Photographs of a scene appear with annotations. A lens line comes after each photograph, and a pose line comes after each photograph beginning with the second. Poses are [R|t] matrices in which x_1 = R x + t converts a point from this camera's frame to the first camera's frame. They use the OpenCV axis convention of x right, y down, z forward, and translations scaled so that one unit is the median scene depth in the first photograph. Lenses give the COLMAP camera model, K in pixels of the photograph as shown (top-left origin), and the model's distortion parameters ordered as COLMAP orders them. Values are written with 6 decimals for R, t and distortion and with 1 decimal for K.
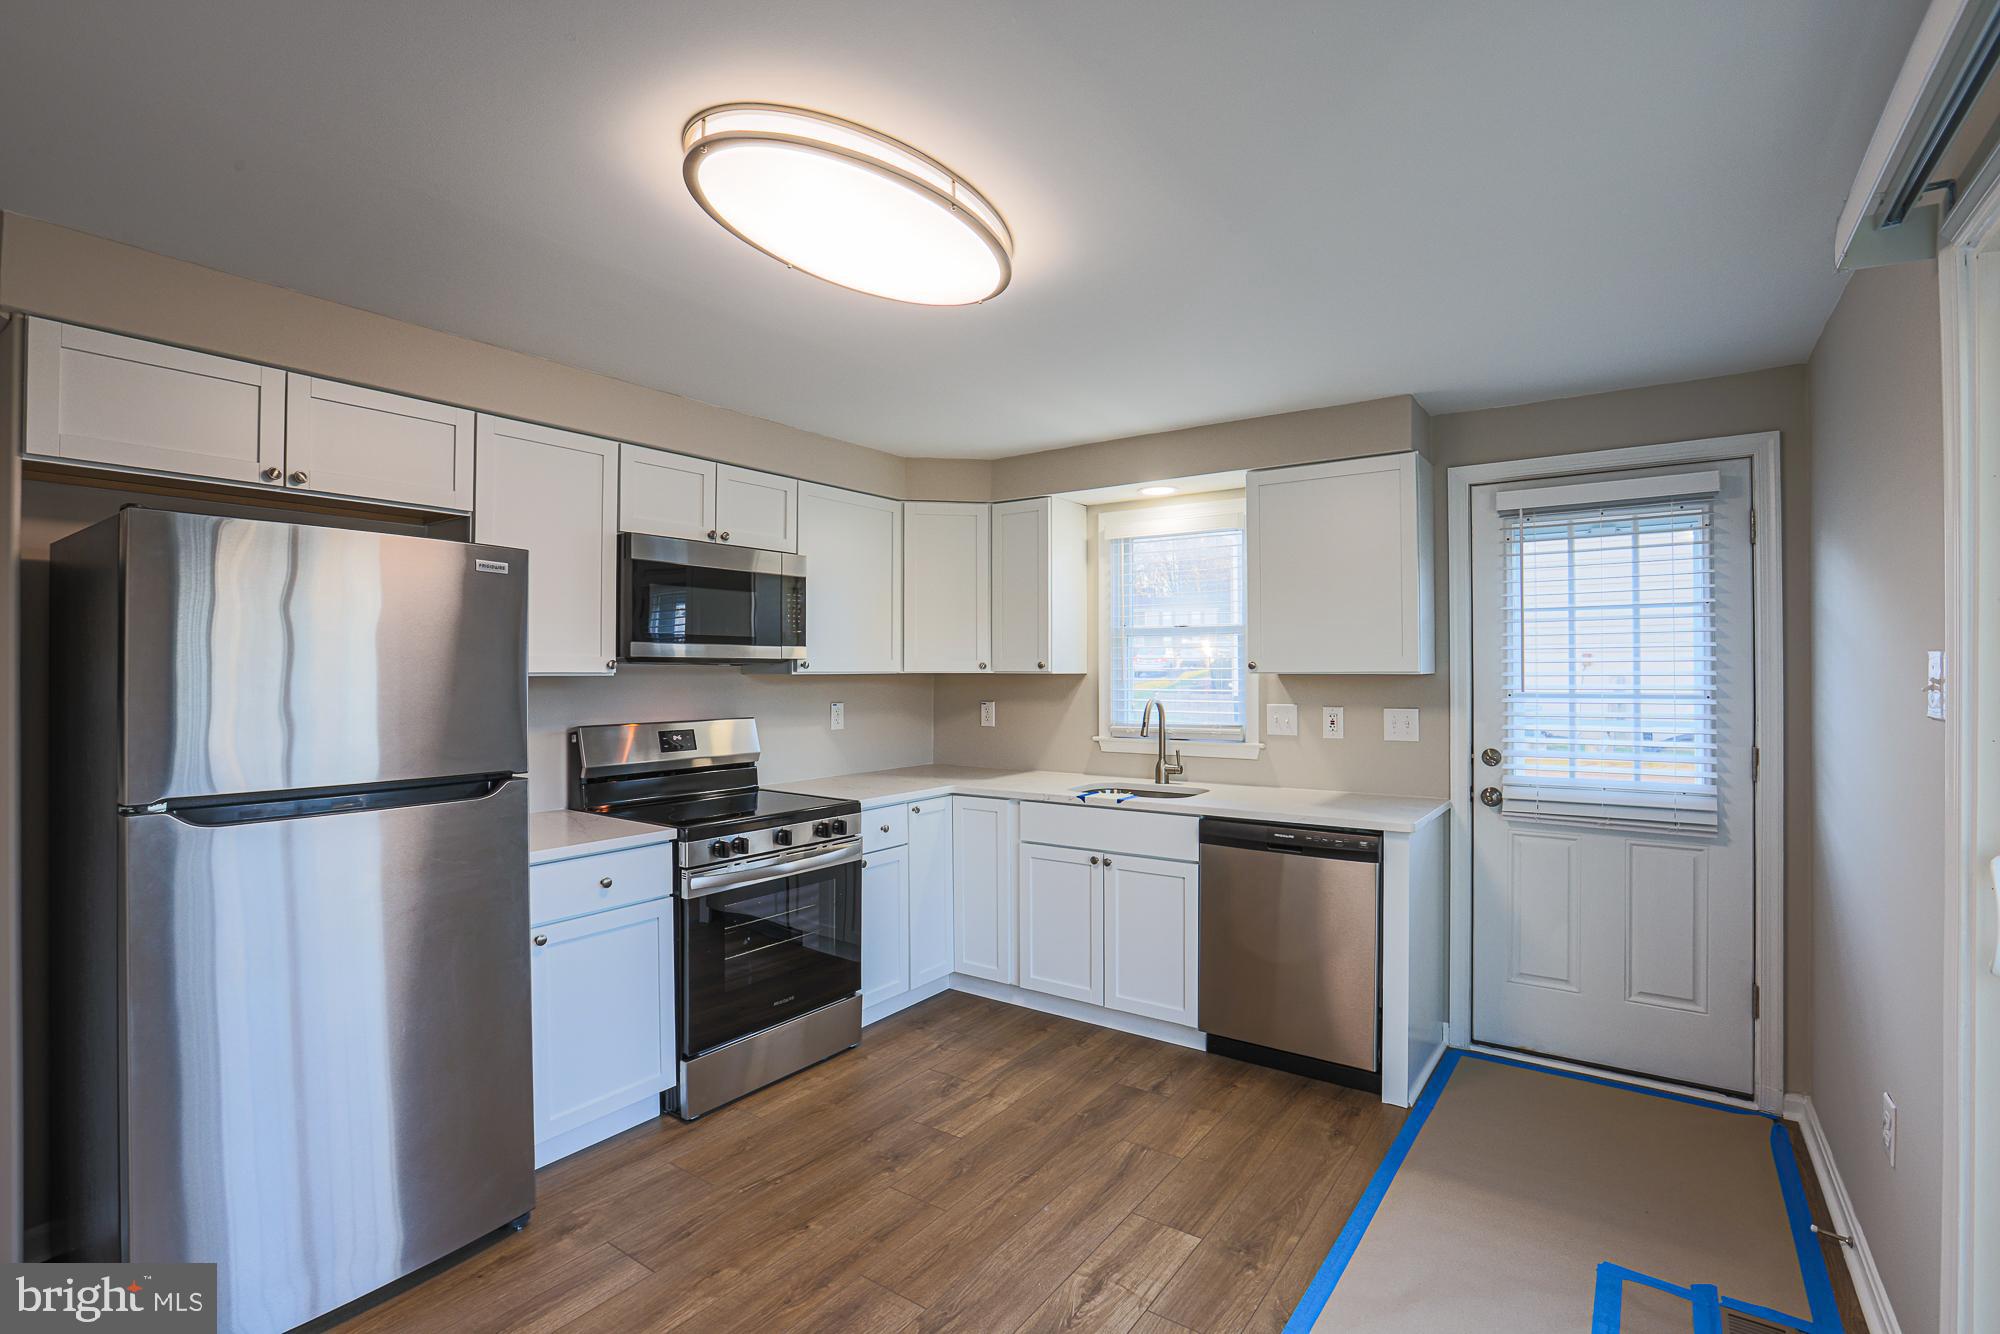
lens RADIAL K [[925.3, 0, 984.2], [0, 925.3, 664.7], [0, 0, 1]] dist [-0.063043, 0.024011]
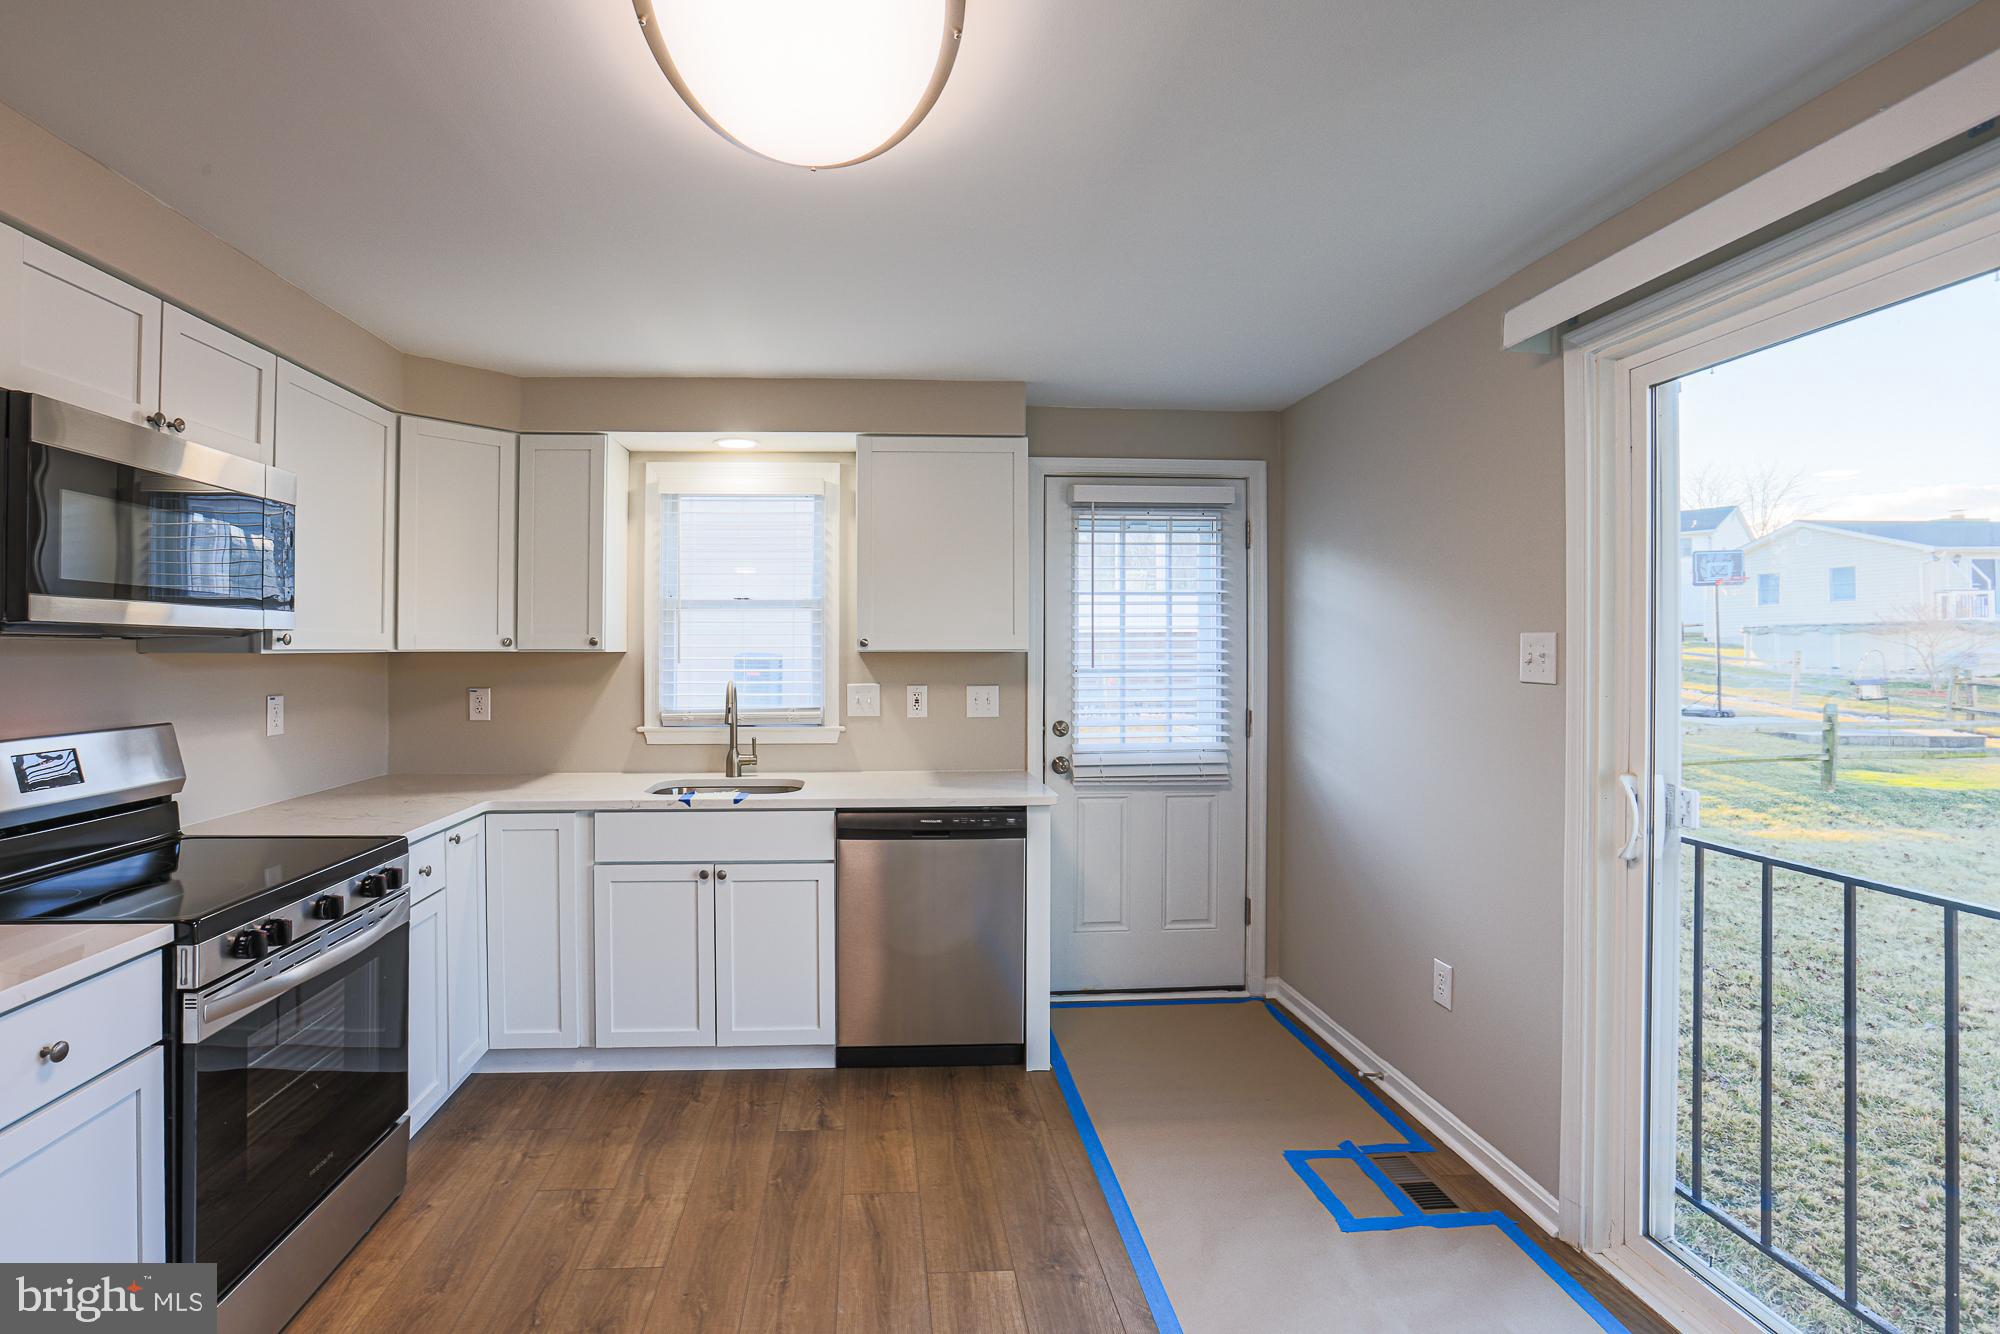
lens RADIAL K [[951.5, 0, 927.6], [0, 951.5, 647.1], [0, 0, 1]] dist [-0.066647, 0.026638]
pose [[0.775016, 0.001938, 0.631939, -0.280742], [-0.004201, 0.999989, 0.002086, 0.002965], [-0.631928, -0.004271, 0.775015, 0.221741]]
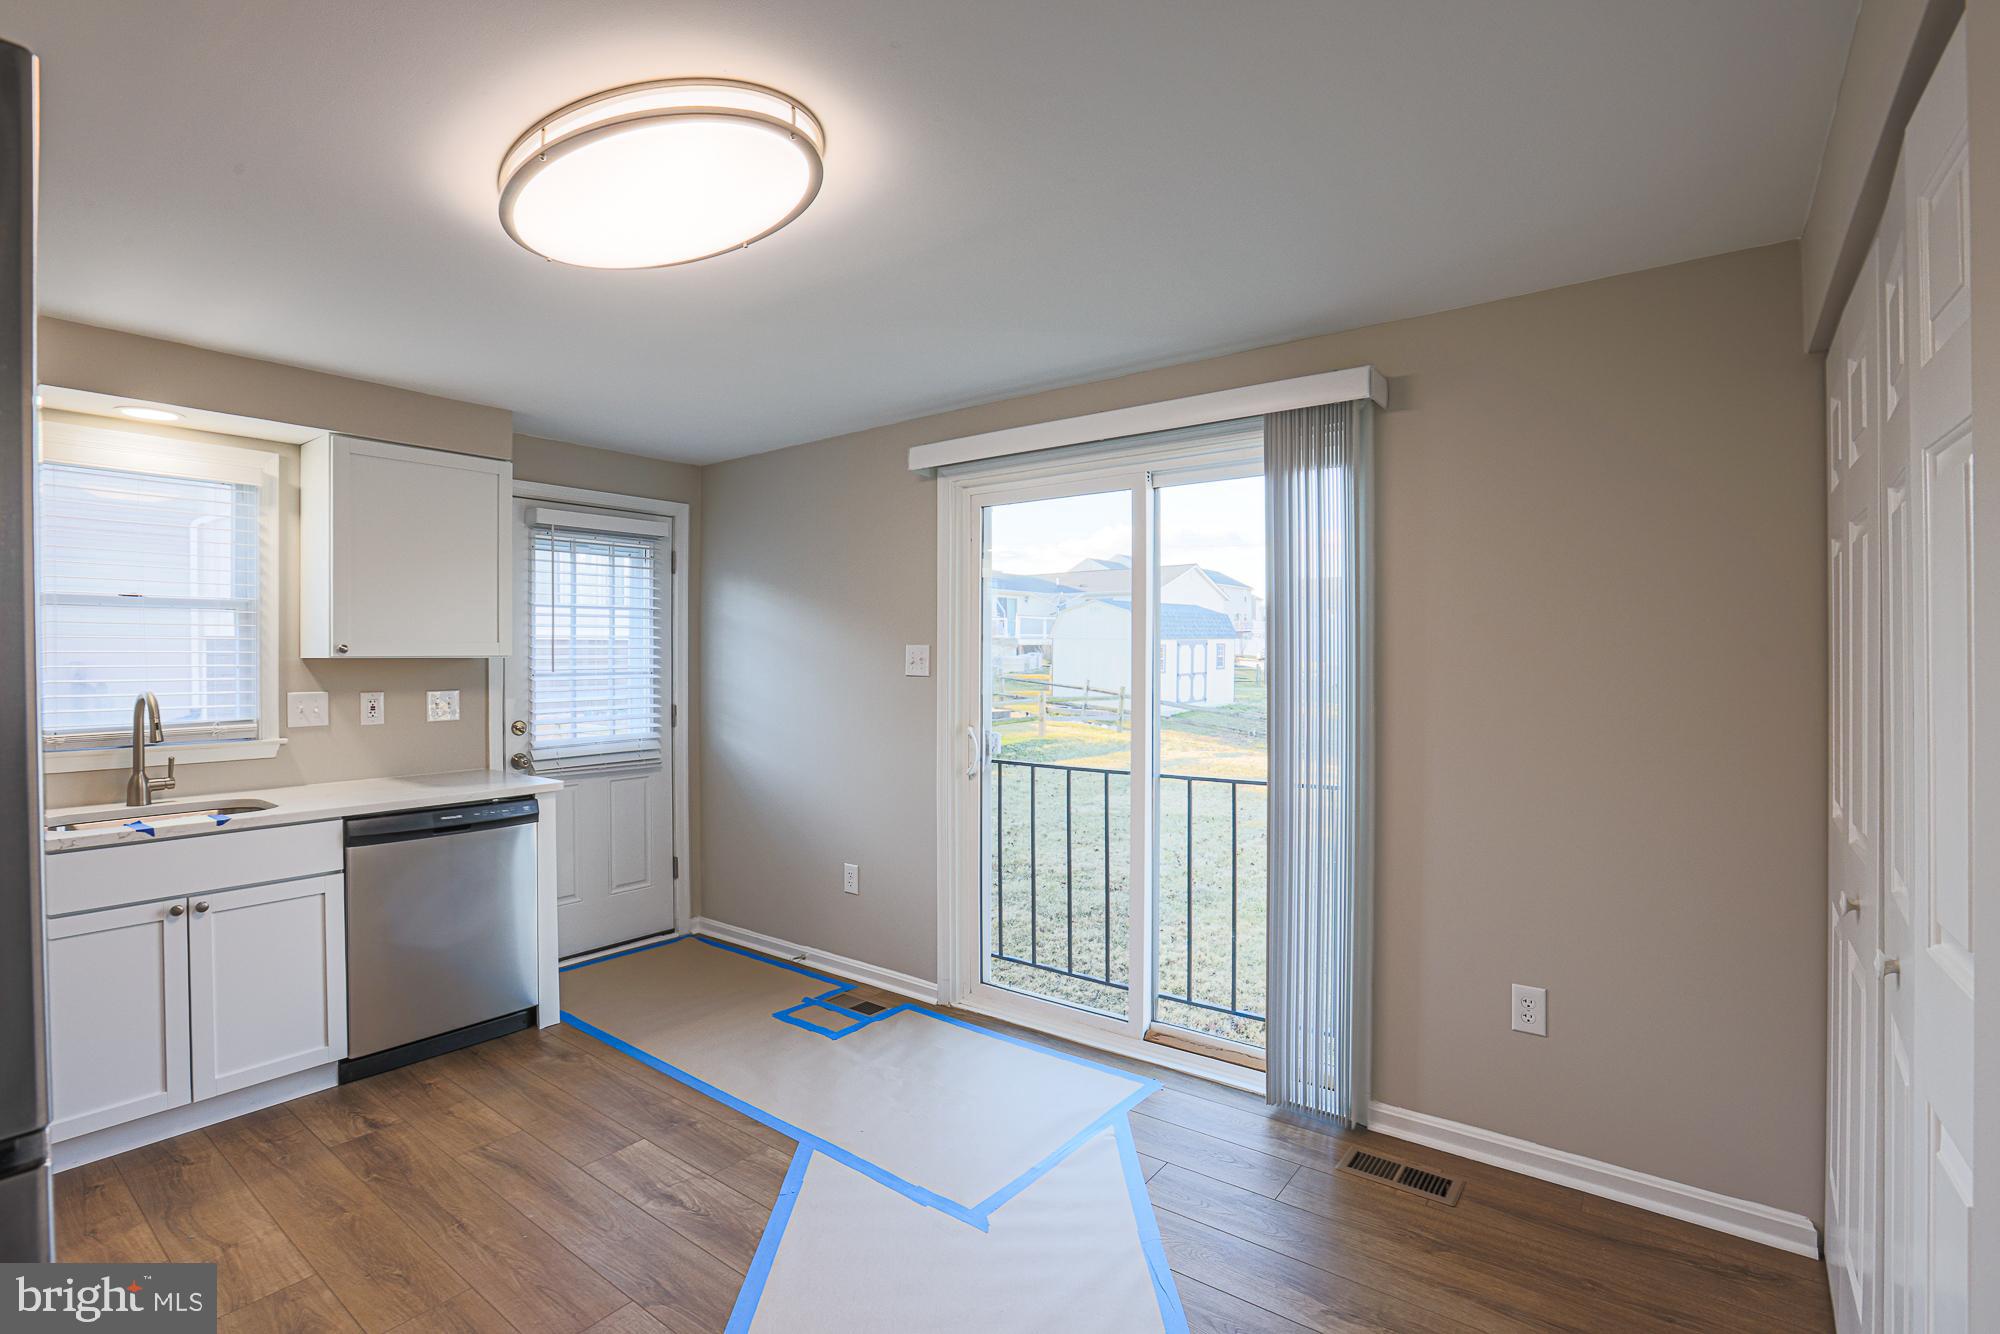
lens RADIAL K [[918.2, 0, 1003.4], [0, 918.2, 667.8], [0, 0, 1]] dist [-0.061644, 0.023661]
pose [[0.015925, -0.012305, 0.999797, -0.609536], [-0.006112, 0.999904, 0.012404, 0.004659], [-0.999855, -0.006309, 0.015849, 0.348381]]
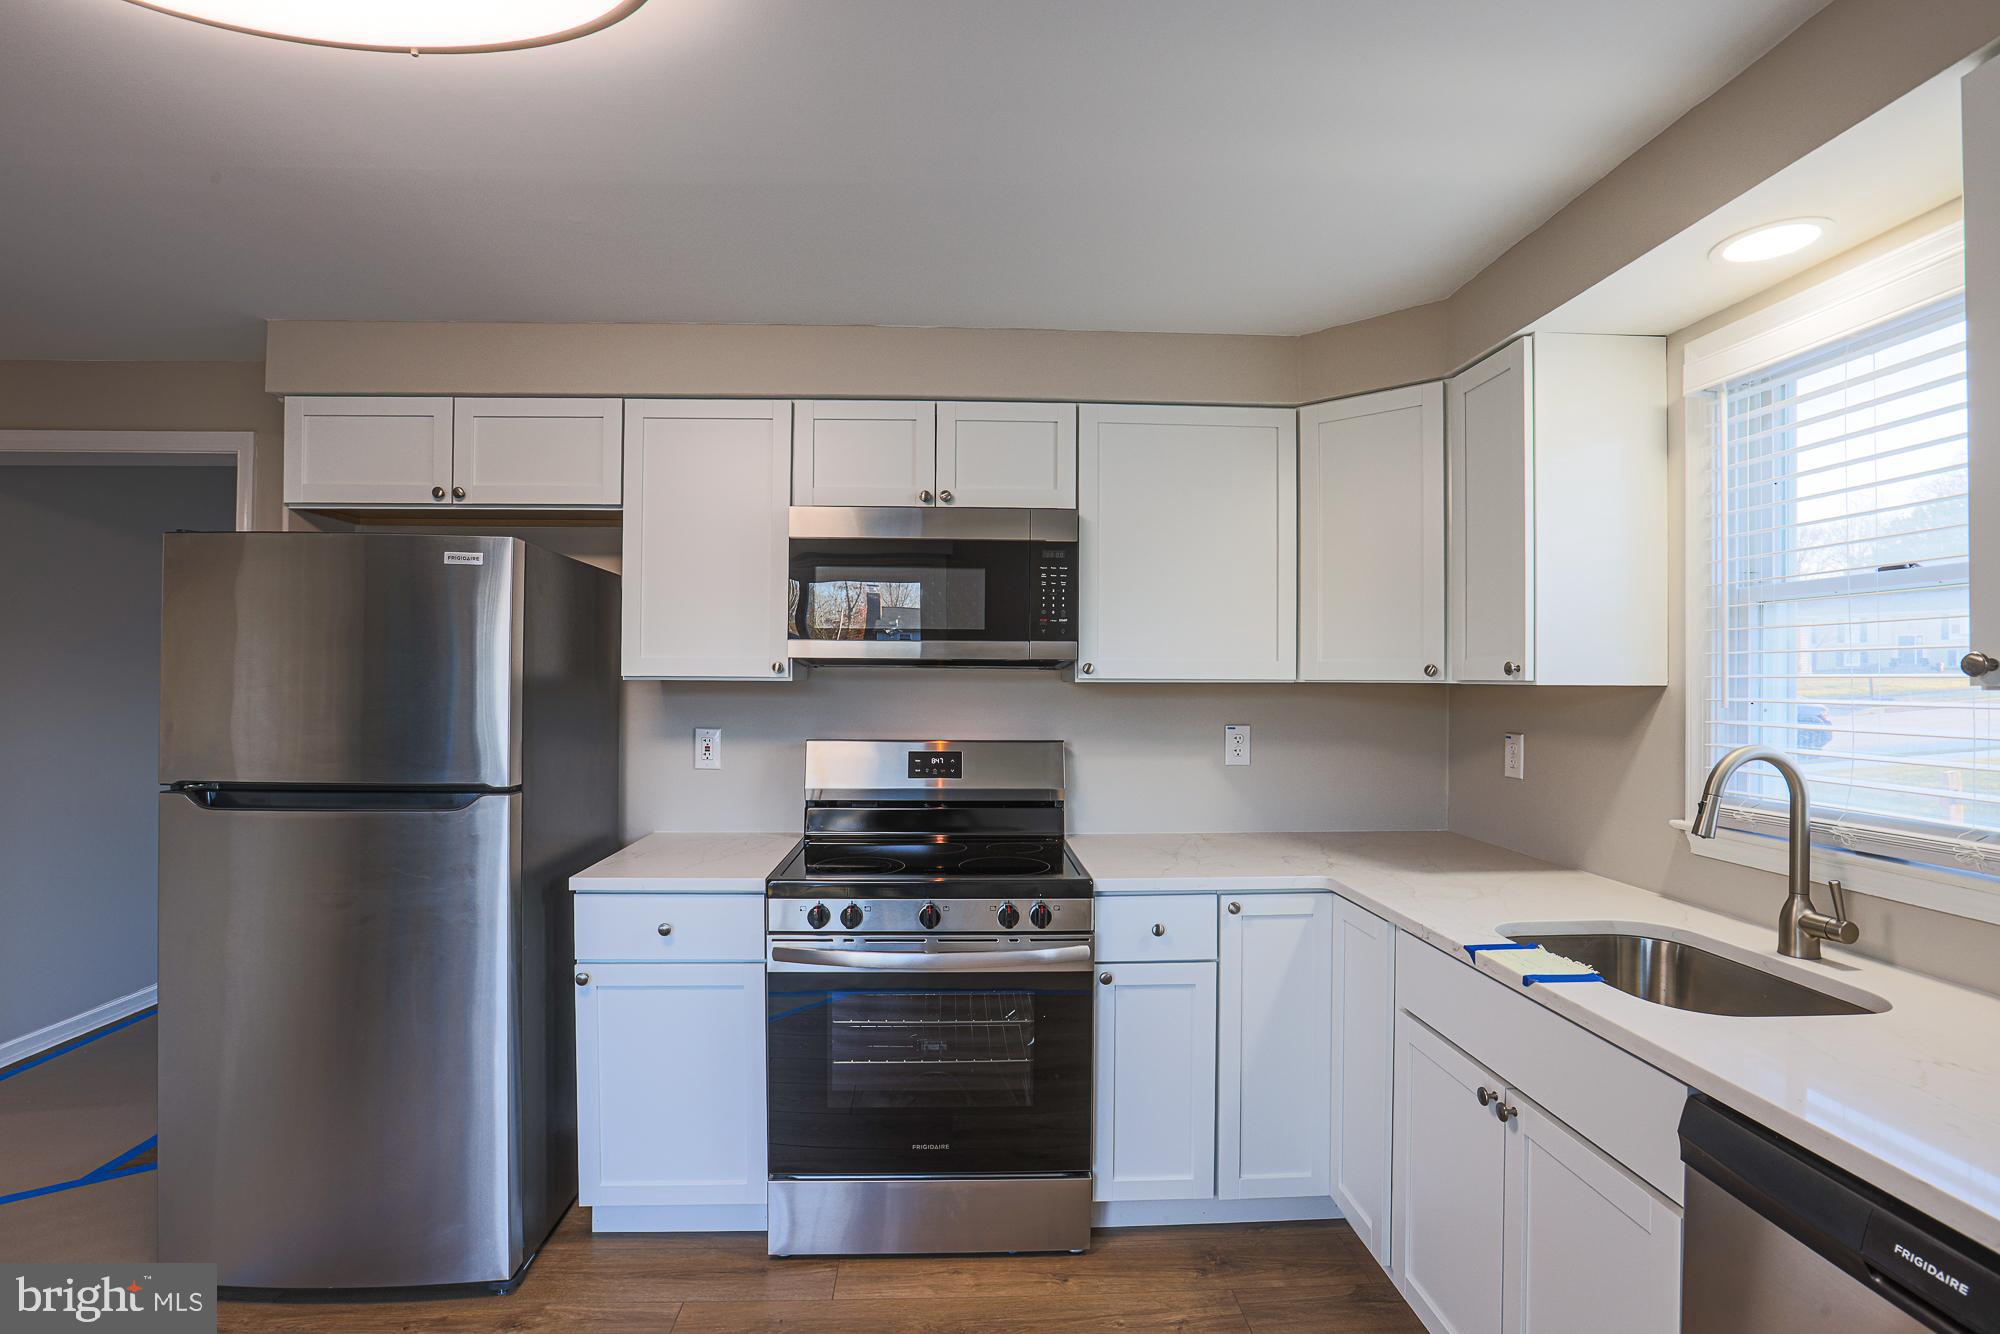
lens RADIAL K [[931.5, 0, 993.9], [0, 931.5, 668.9], [0, 0, 1]] dist [-0.061015, 0.024569]
pose [[0.620604, -0.003099, -0.784118, 0.340952], [-0.001838, 0.999984, -0.005407, 0.005212], [0.784122, 0.004797, 0.620589, 0.564930]]
